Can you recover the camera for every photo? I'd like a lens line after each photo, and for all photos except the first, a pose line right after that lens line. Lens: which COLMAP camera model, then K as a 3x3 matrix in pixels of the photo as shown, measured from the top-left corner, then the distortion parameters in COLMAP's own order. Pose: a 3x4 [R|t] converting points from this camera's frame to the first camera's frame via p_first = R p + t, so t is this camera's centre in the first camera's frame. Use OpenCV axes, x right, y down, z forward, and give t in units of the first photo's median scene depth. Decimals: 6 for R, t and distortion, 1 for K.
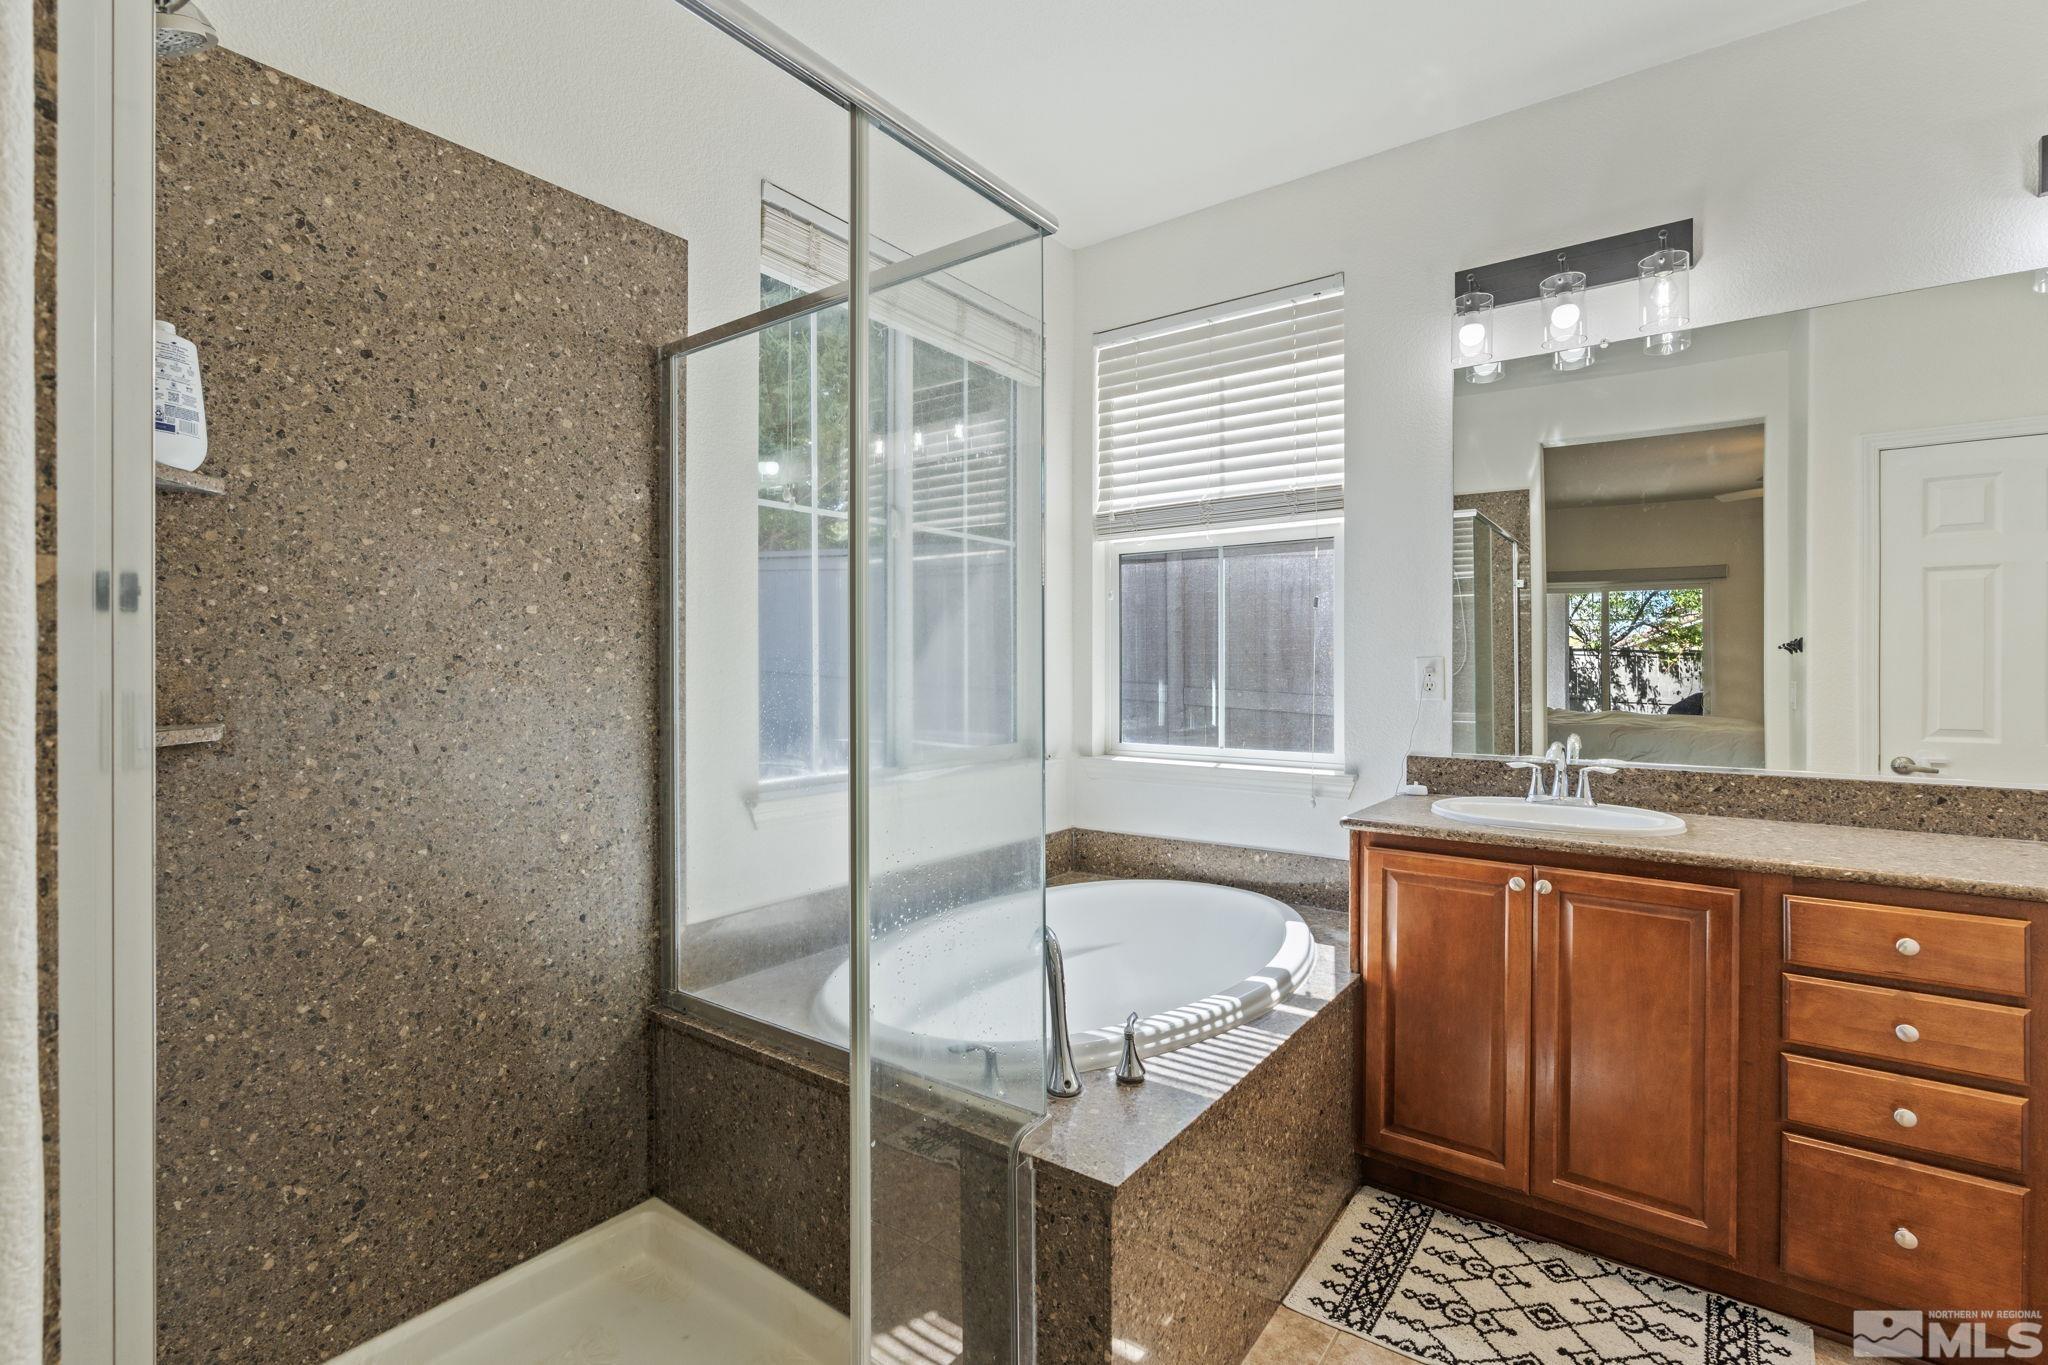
lens RADIAL K [[920.0, 0, 1028.3], [0, 920.0, 672.8], [0, 0, 1]] dist [-0.009631, 0.003884]
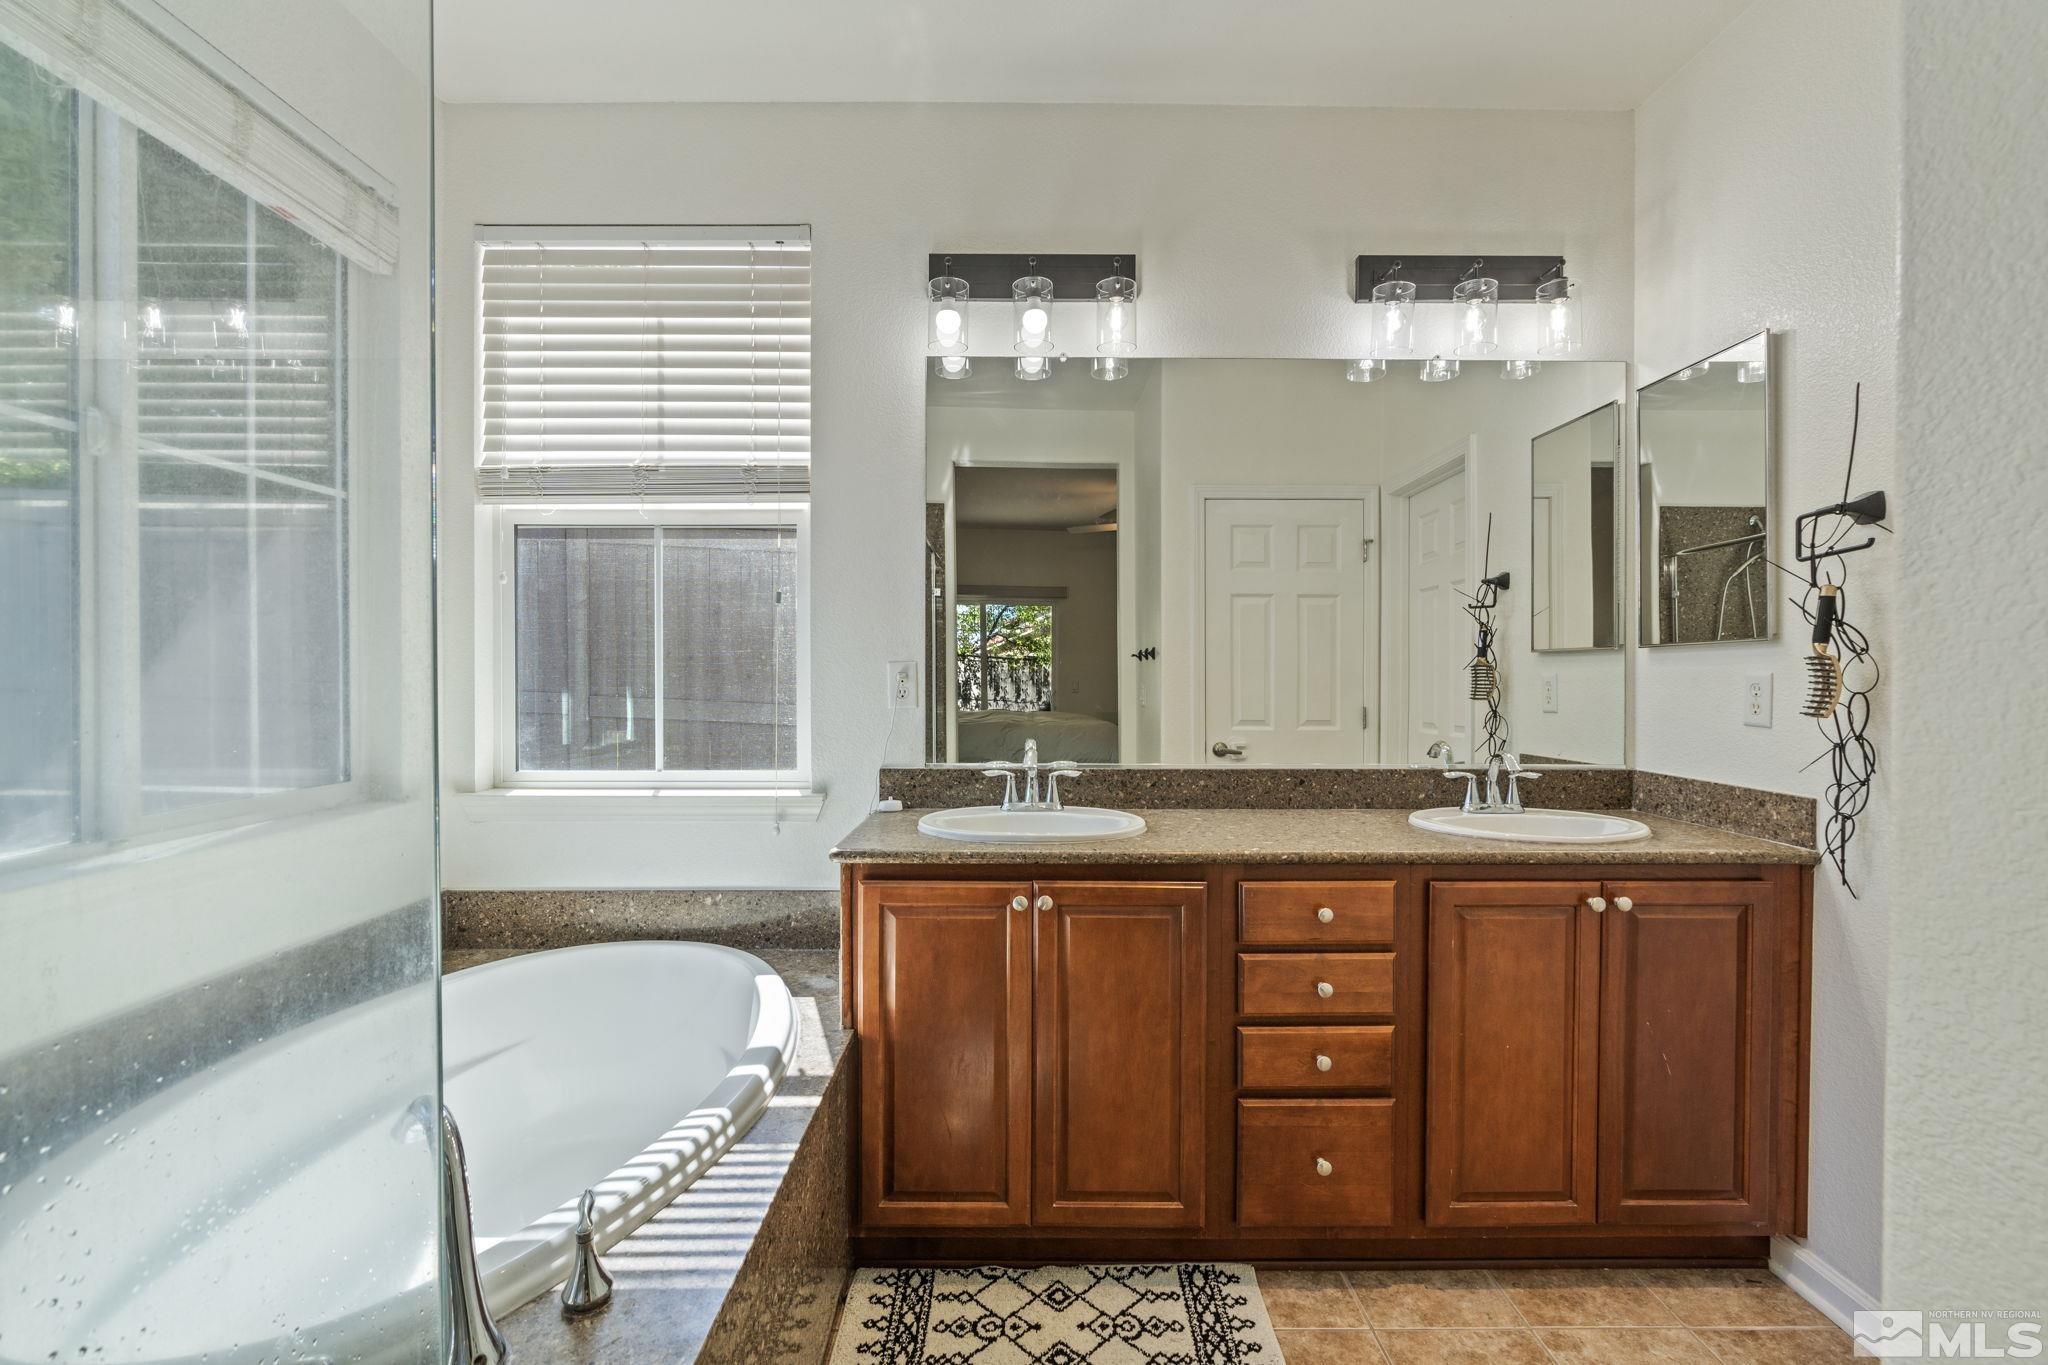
lens RADIAL K [[920.0, 0, 1031.6], [0, 920.0, 678.4], [0, 0, 1]] dist [-0.009631, 0.003884]
pose [[0.802997, -0.005282, 0.595960, -0.014953], [0.004238, 0.999986, 0.003153, -0.002731], [-0.595968, -0.000007, 0.803008, 0.183300]]
